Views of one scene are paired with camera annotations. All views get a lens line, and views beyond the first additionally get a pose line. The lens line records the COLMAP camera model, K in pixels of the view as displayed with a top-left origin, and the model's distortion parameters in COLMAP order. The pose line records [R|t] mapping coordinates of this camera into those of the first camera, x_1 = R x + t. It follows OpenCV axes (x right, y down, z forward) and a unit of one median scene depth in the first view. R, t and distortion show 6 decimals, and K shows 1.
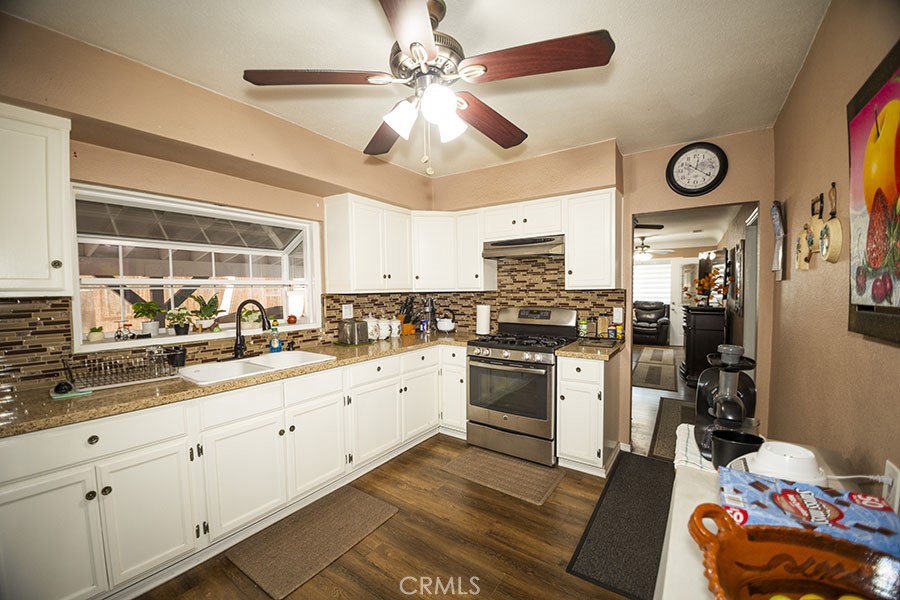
lens RADIAL K [[359.3, 0, 454.9], [0, 359.3, 304.5], [0, 0, 1]] dist [-0.029532, -0.004488]
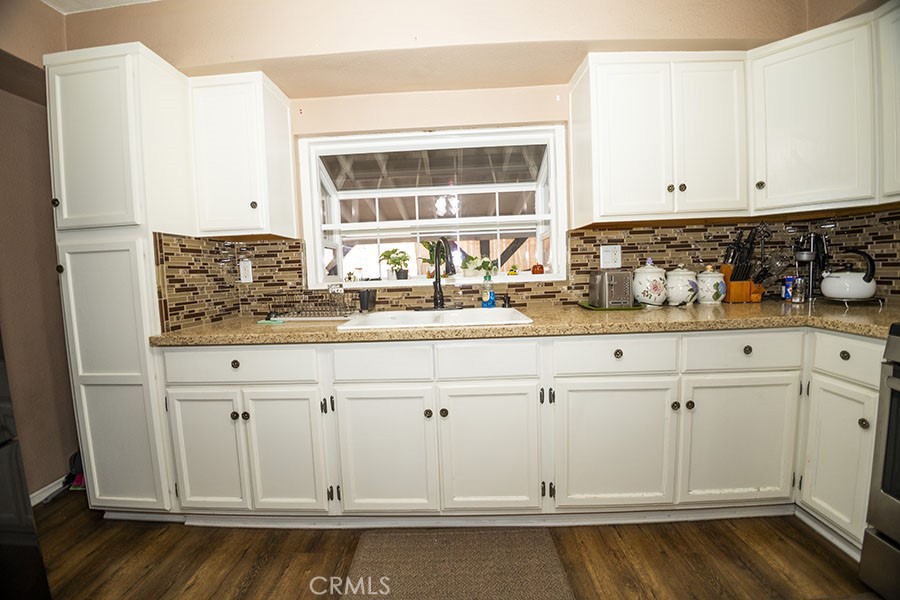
lens RADIAL K [[359.3, 0, 440.8], [0, 359.3, 295.9], [0, 0, 1]] dist [-0.029532, -0.004488]
pose [[0.528278, 0.049166, -0.847647, 0.081462], [-0.001507, 0.998375, 0.056970, 0.054652], [0.849070, -0.028818, 0.527494, 0.427393]]
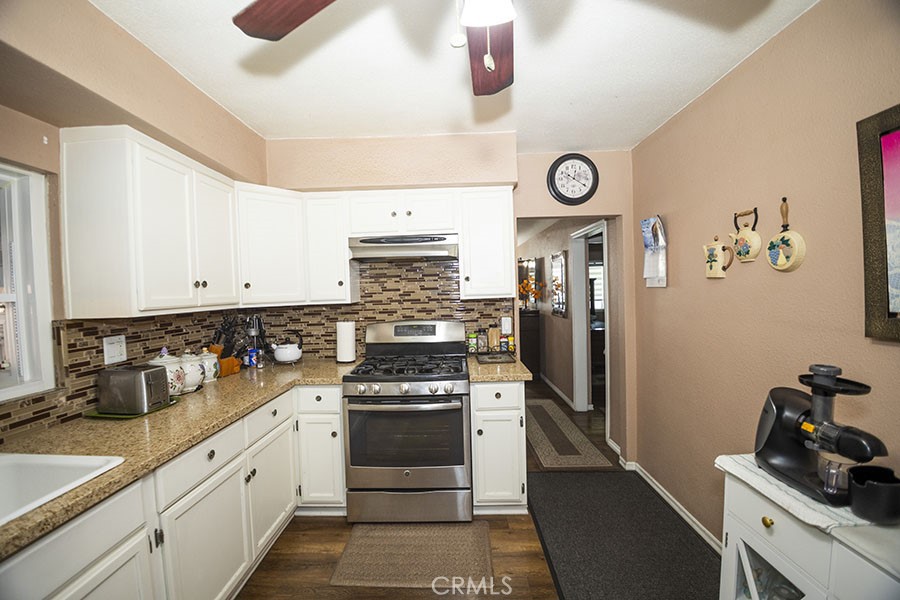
lens RADIAL K [[359.3, 0, 450.7], [0, 359.3, 298.1], [0, 0, 1]] dist [-0.029532, -0.004488]
pose [[0.834929, -0.023505, 0.549855, -0.170457], [0.042341, 0.998870, -0.021595, -0.026038], [-0.548726, 0.041312, 0.834981, 0.298841]]
